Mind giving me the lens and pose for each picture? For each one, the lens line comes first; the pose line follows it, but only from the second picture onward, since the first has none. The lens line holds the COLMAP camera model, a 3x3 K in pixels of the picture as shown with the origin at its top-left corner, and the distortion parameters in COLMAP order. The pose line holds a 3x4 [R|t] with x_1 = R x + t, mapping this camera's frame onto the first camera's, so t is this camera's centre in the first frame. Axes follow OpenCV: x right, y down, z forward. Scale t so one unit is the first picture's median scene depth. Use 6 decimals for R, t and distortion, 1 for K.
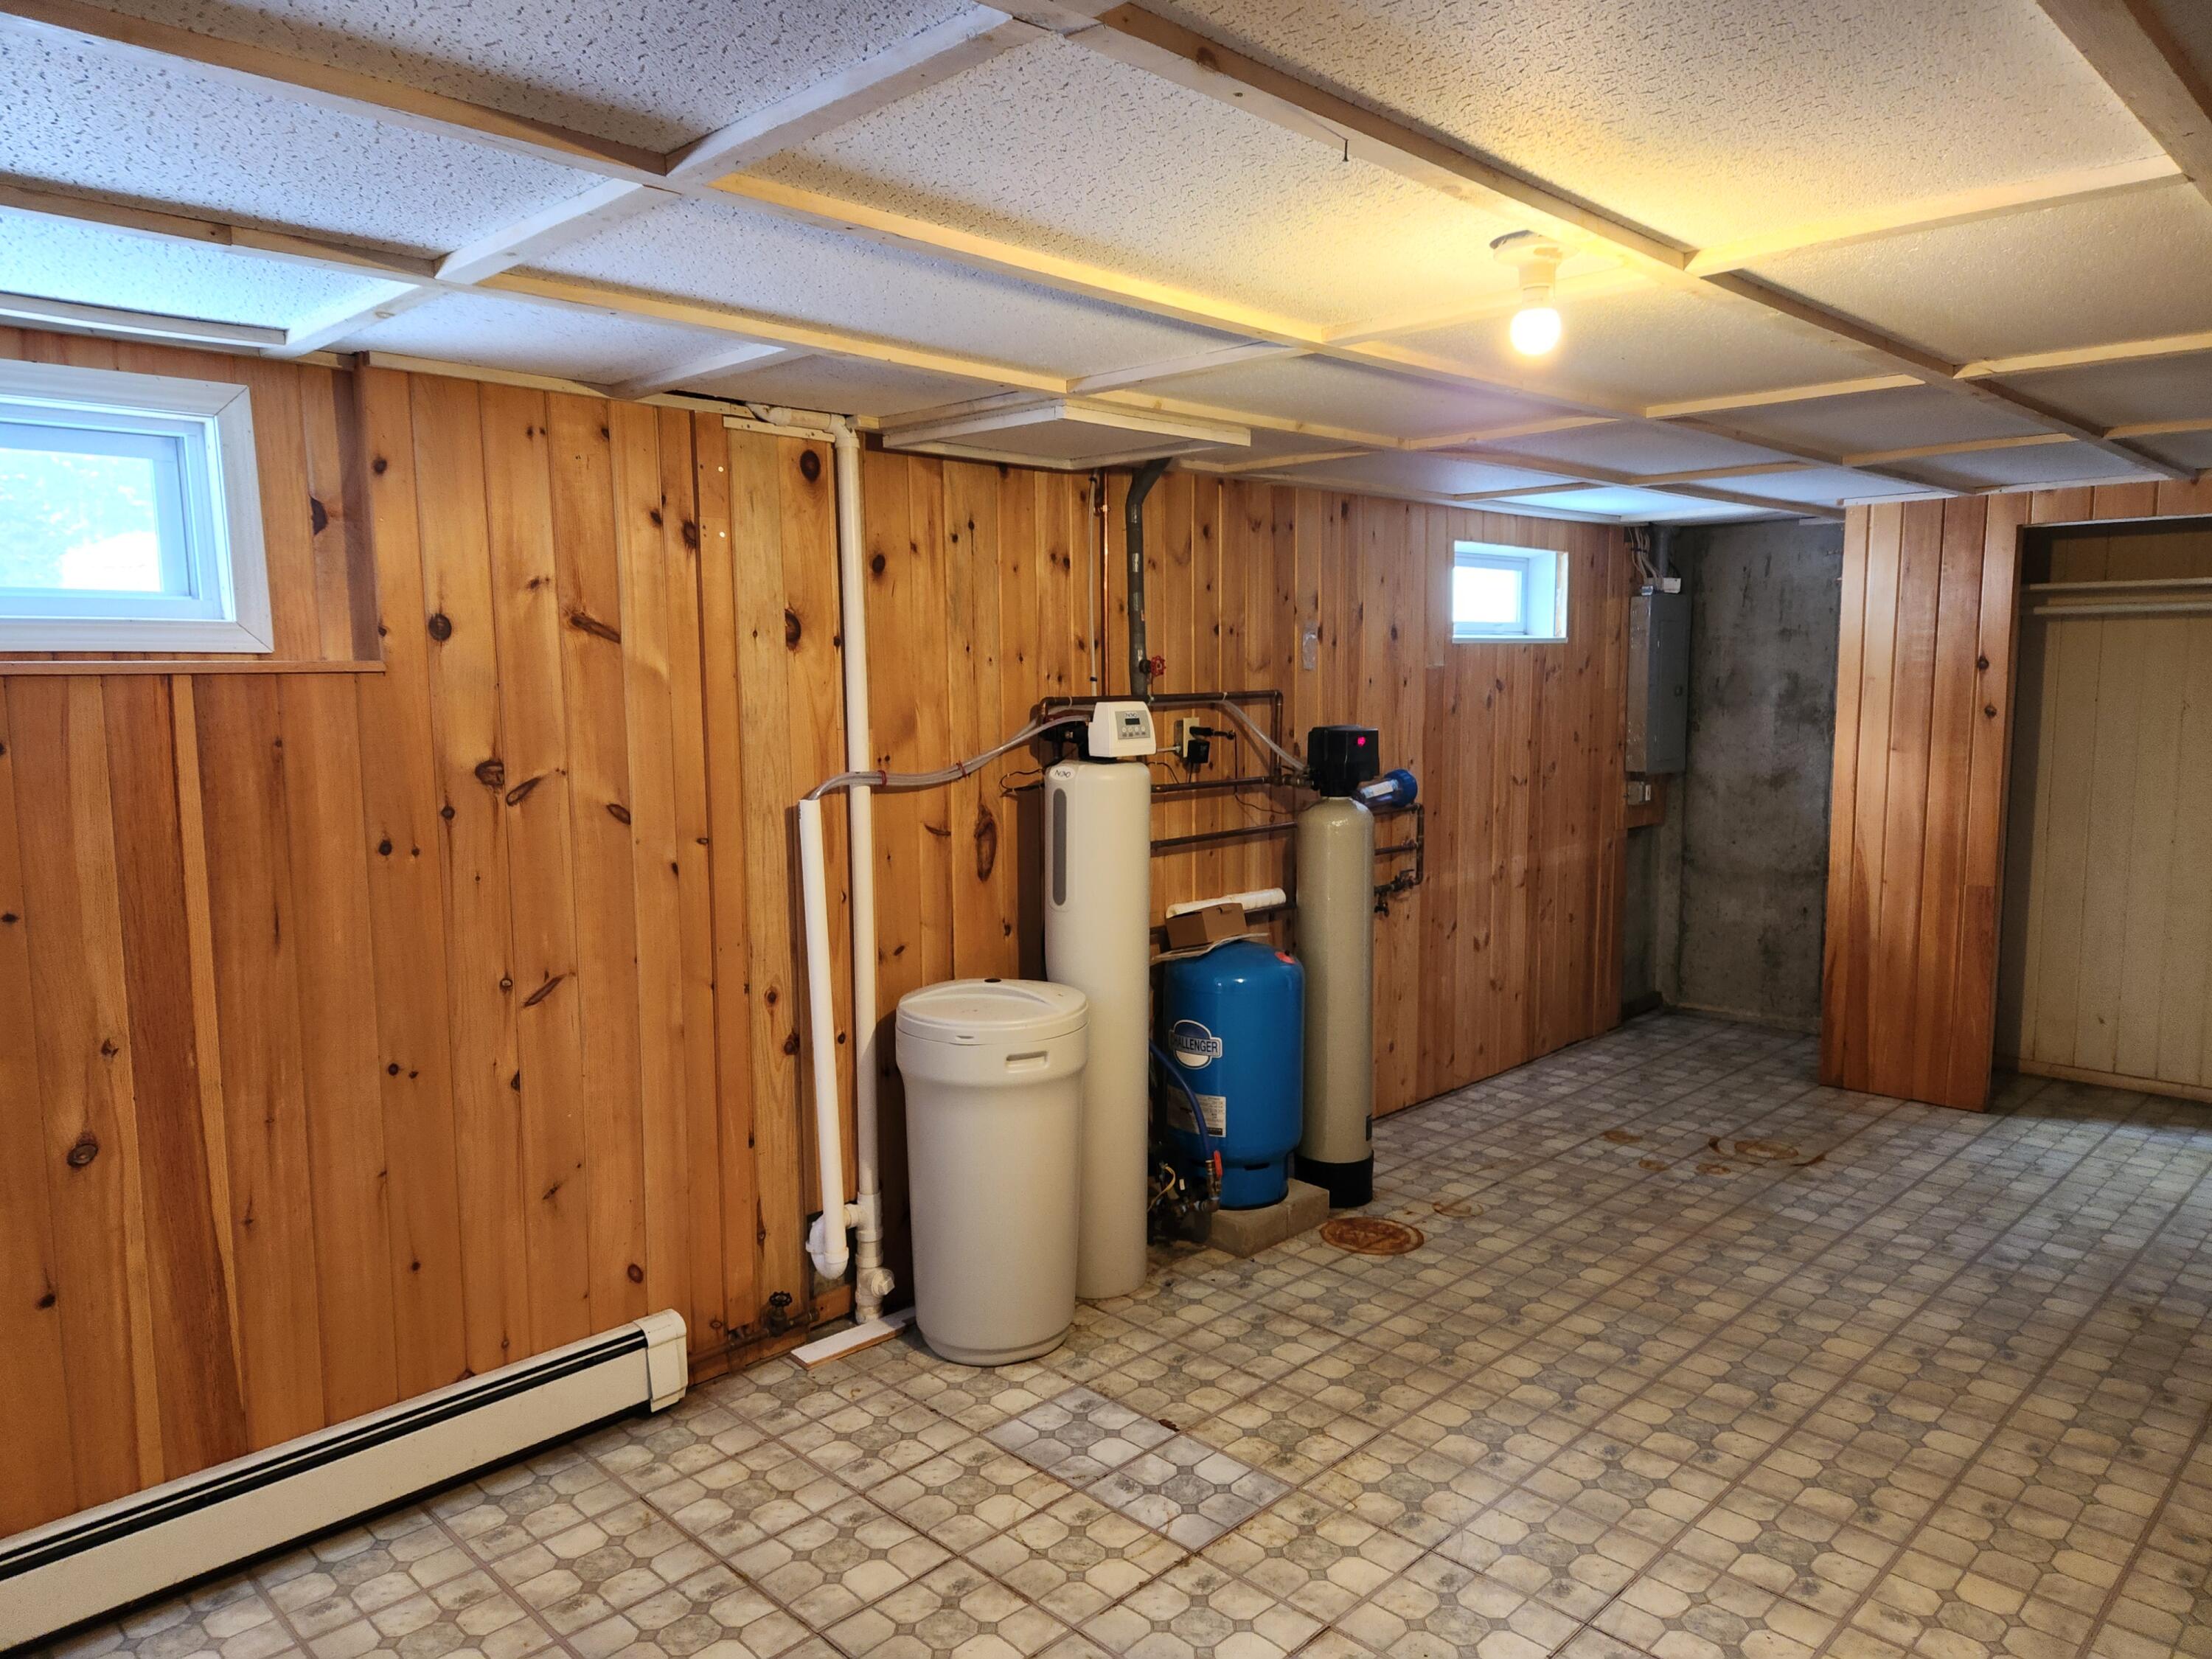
lens RADIAL K [[1475.7, 0, 1110.2], [0, 1475.7, 842.2], [0, 0, 1]] dist [0.061177, -0.053662]
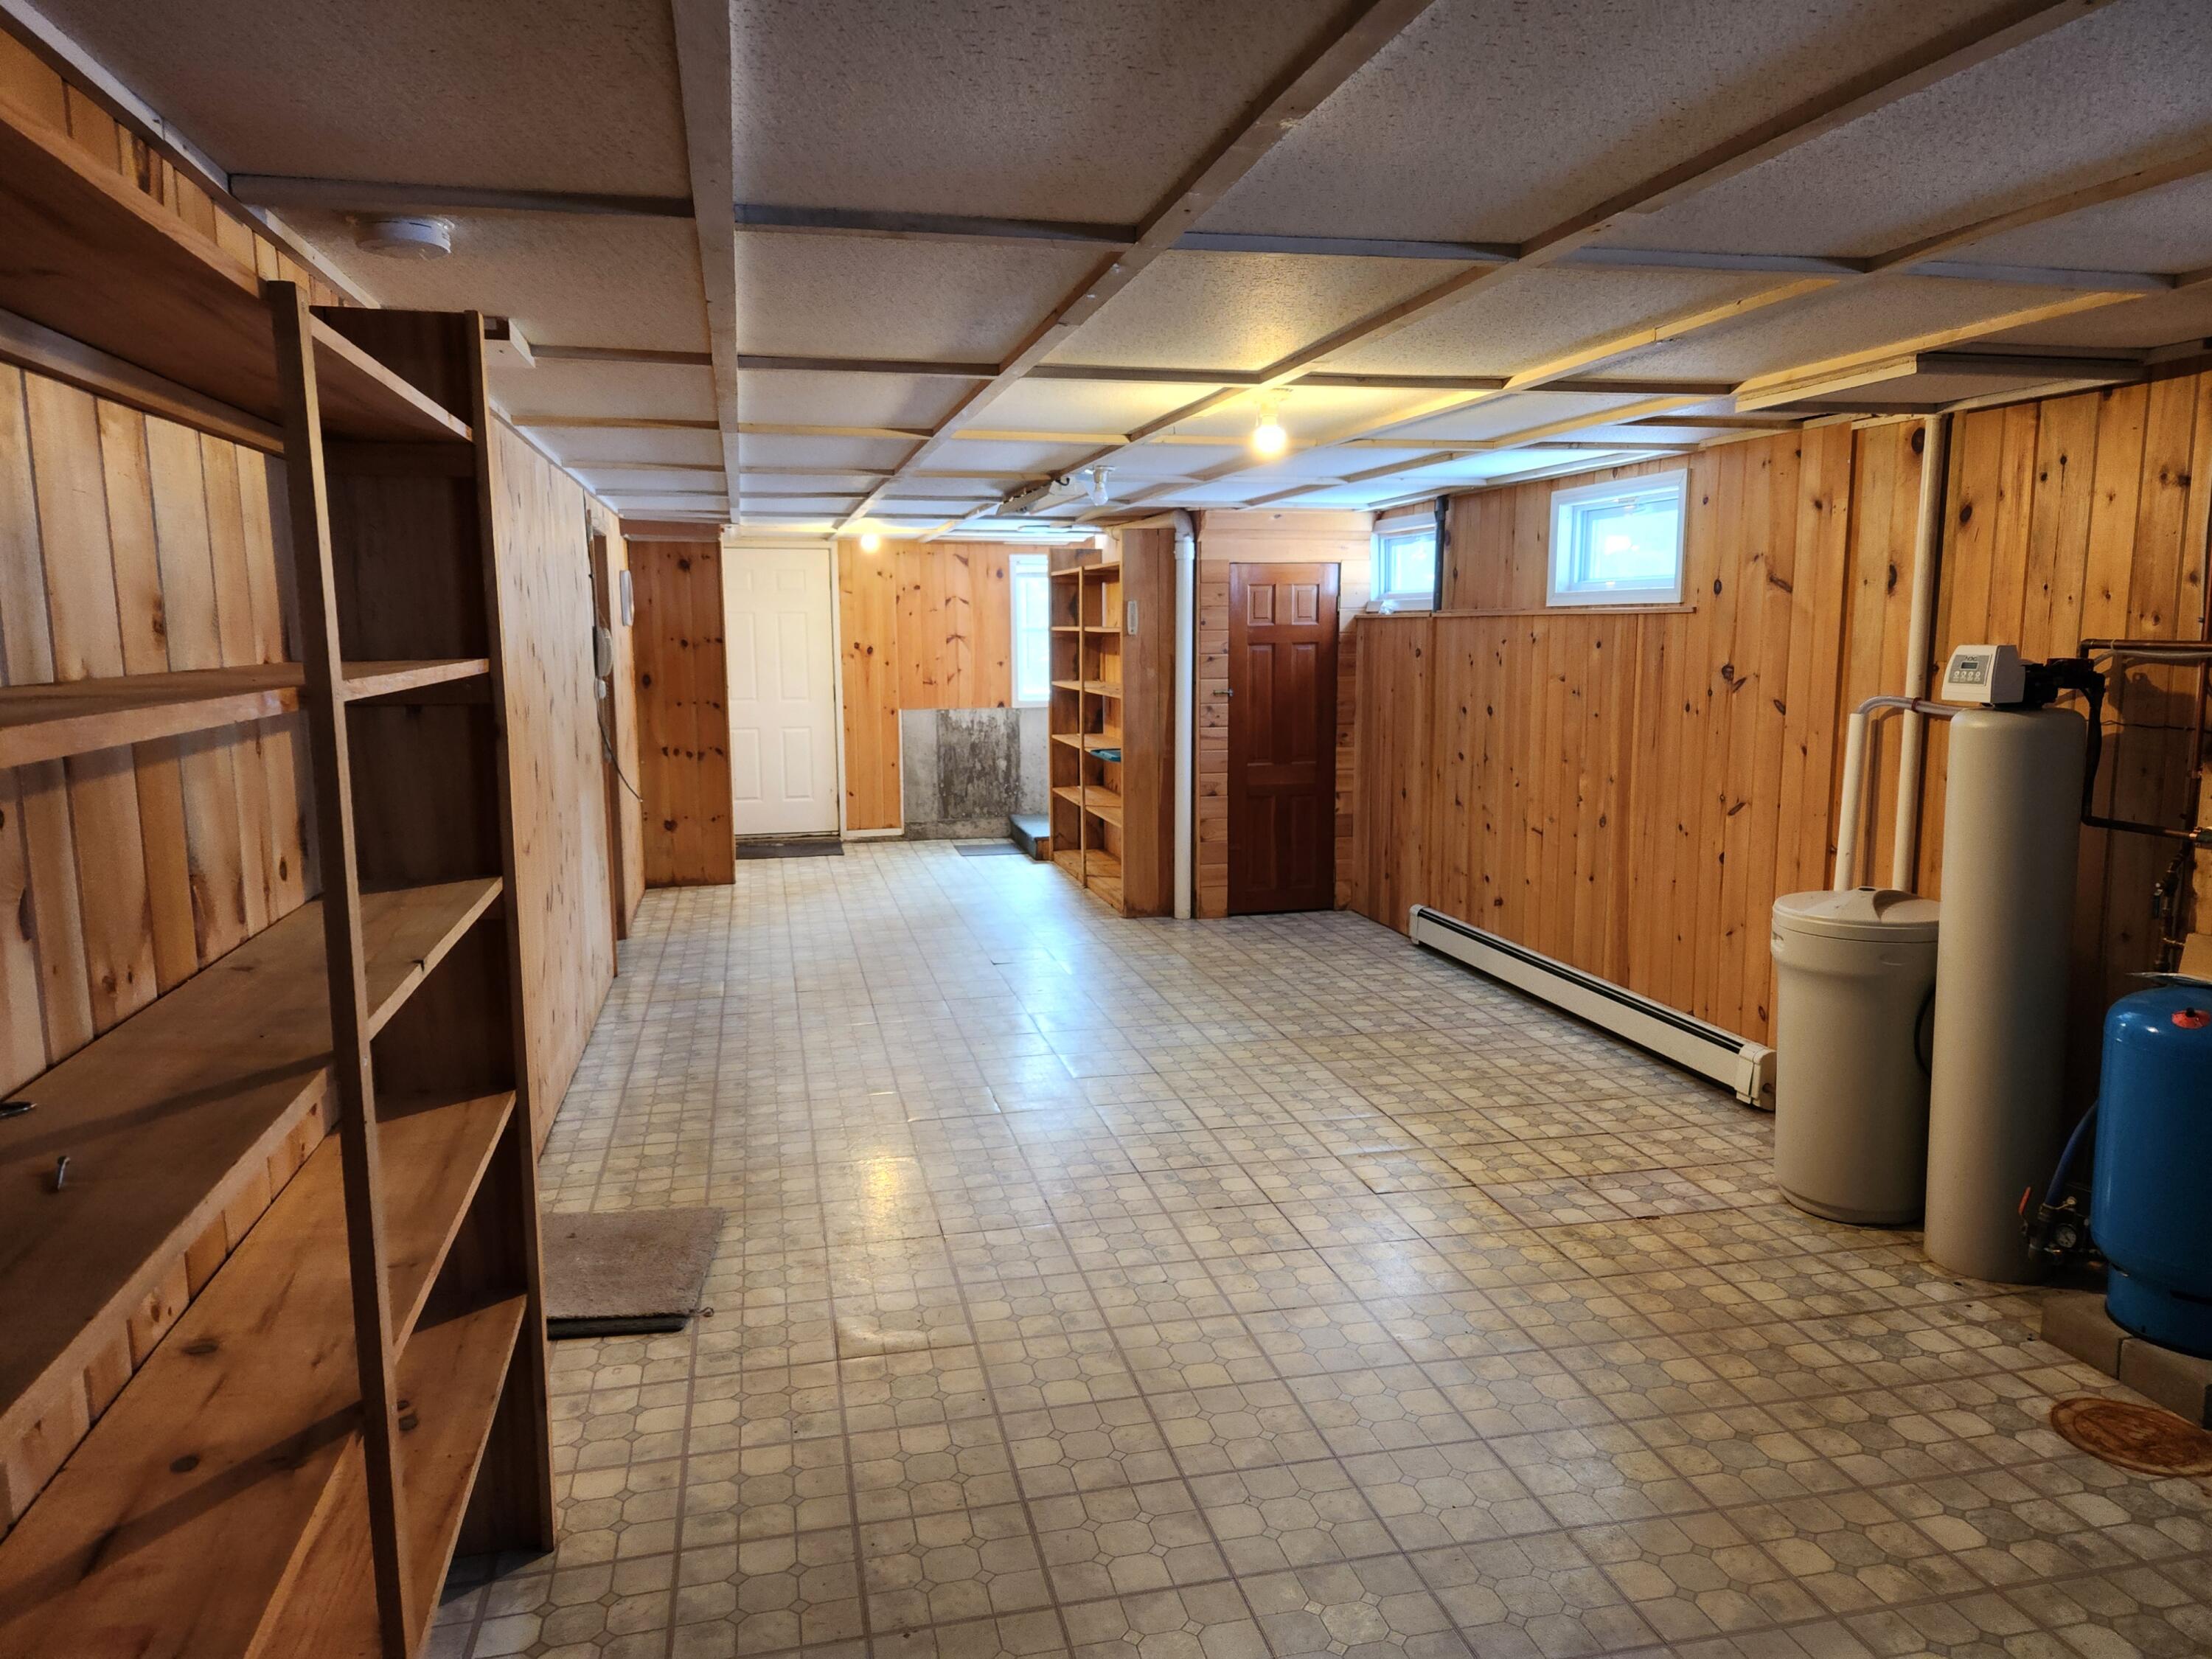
lens RADIAL K [[1475.7, 0, 1102.9], [0, 1475.7, 823.3], [0, 0, 1]] dist [0.061177, -0.053662]
pose [[-0.531121, 0.127232, -0.837689, 1.315856], [-0.086856, 0.975278, 0.203198, -0.151172], [0.842833, 0.180681, -0.506939, 1.207007]]
